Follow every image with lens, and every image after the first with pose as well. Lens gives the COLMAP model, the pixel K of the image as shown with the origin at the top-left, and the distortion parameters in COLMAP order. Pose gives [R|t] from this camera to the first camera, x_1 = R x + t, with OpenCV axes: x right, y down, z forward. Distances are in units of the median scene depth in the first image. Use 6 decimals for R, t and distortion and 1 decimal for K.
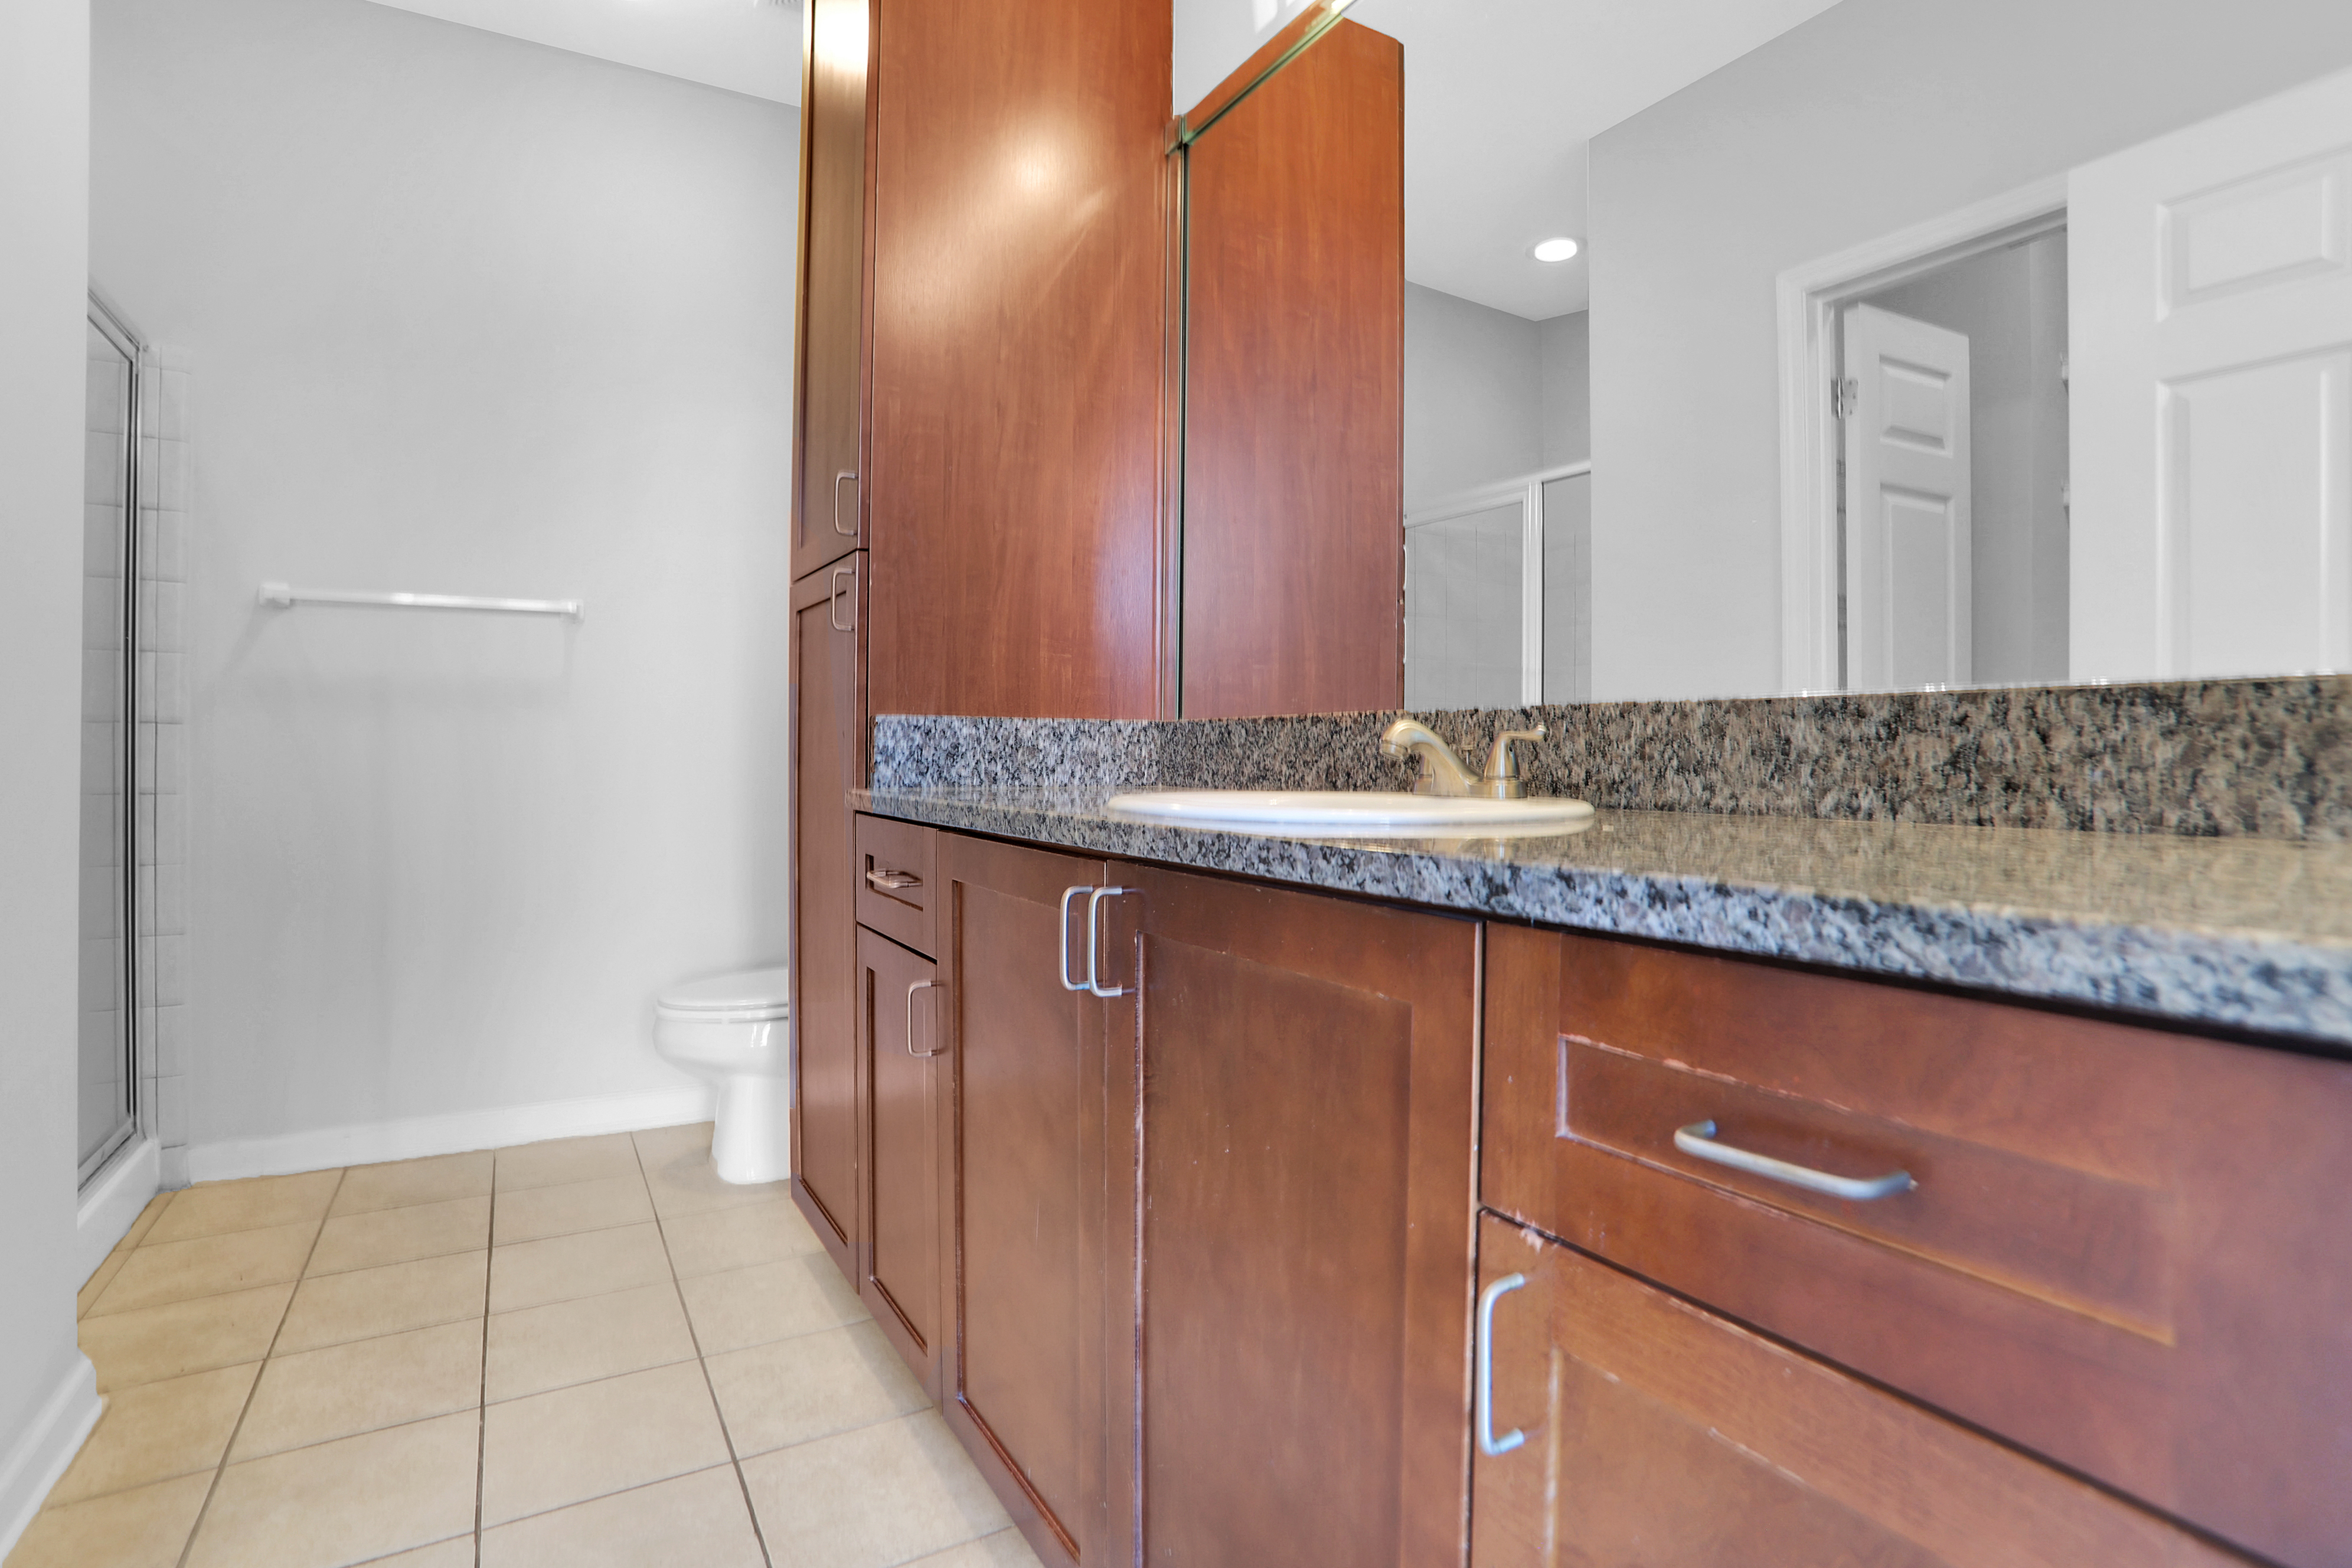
lens RADIAL K [[1196.2, 0, 1172.5], [0, 1196.2, 770.4], [0, 0, 1]] dist [0.000322, -0.000002]
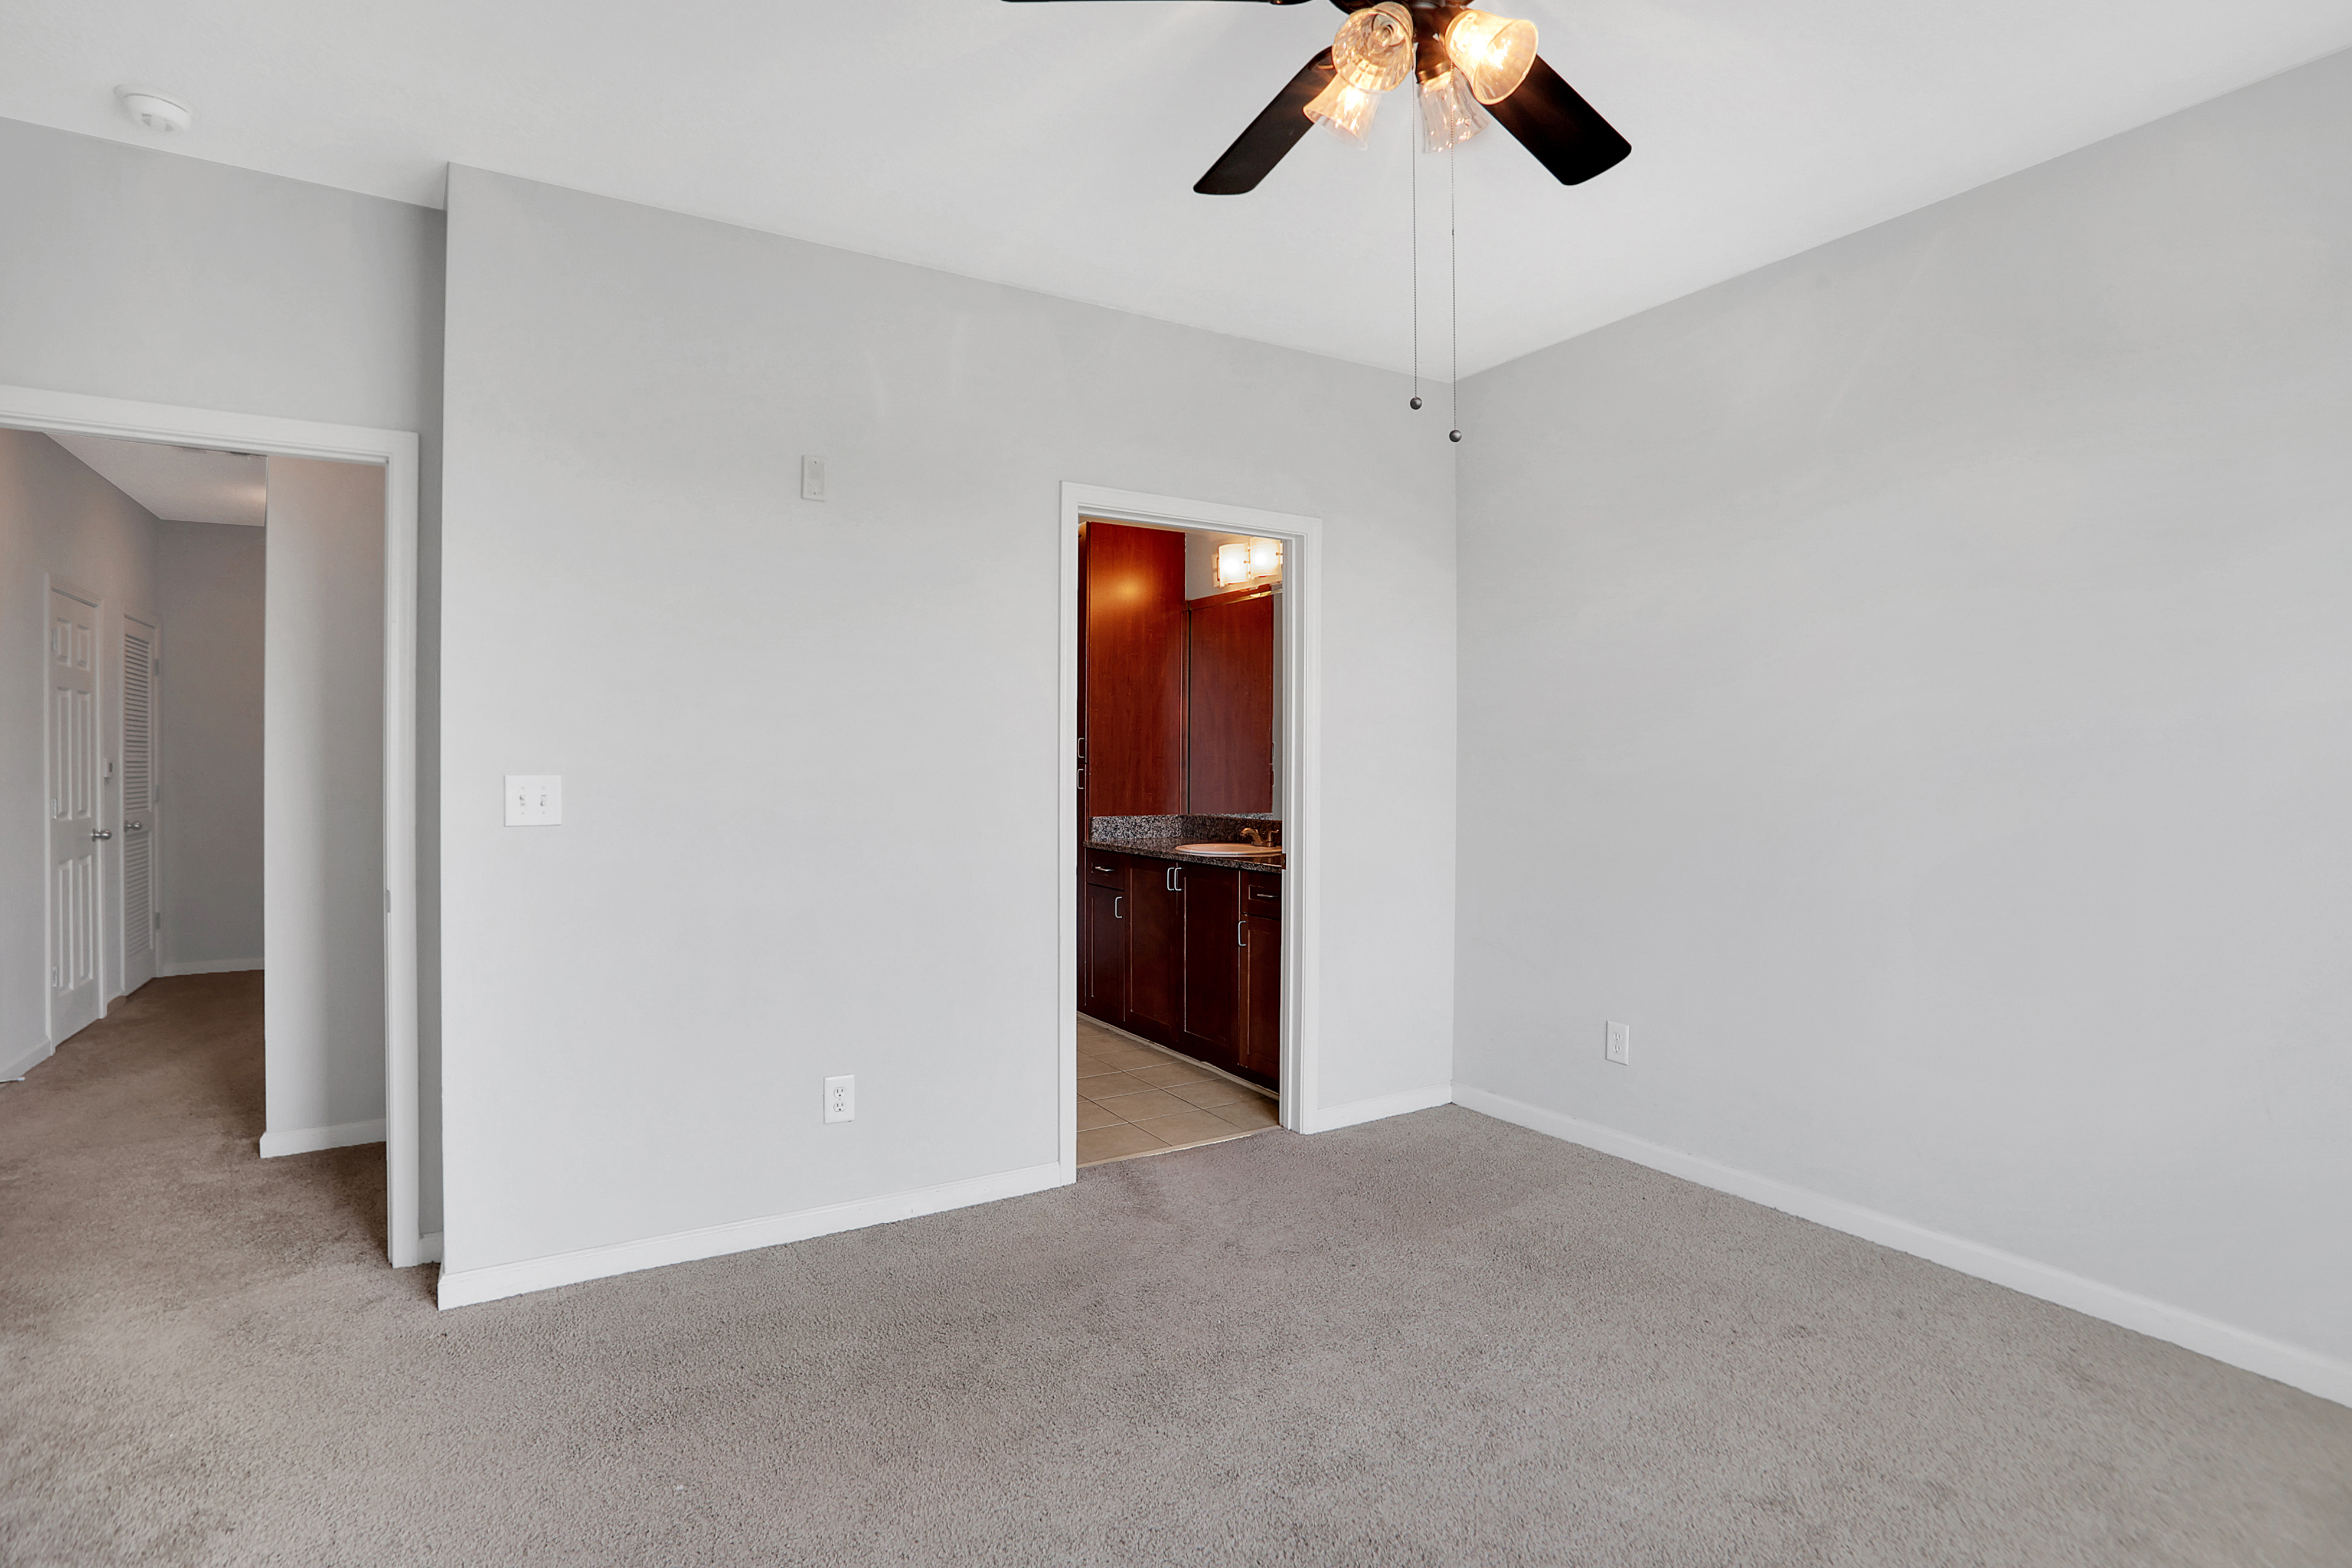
lens RADIAL K [[1196.2, 0, 1180.0], [0, 1196.2, 782.3], [0, 0, 1]] dist [0.000322, -0.000002]
pose [[0.999837, -0.004465, 0.017507, -0.072178], [0.004470, 0.999990, -0.000222, -0.131656], [-0.017506, 0.000300, 0.999847, -2.073538]]
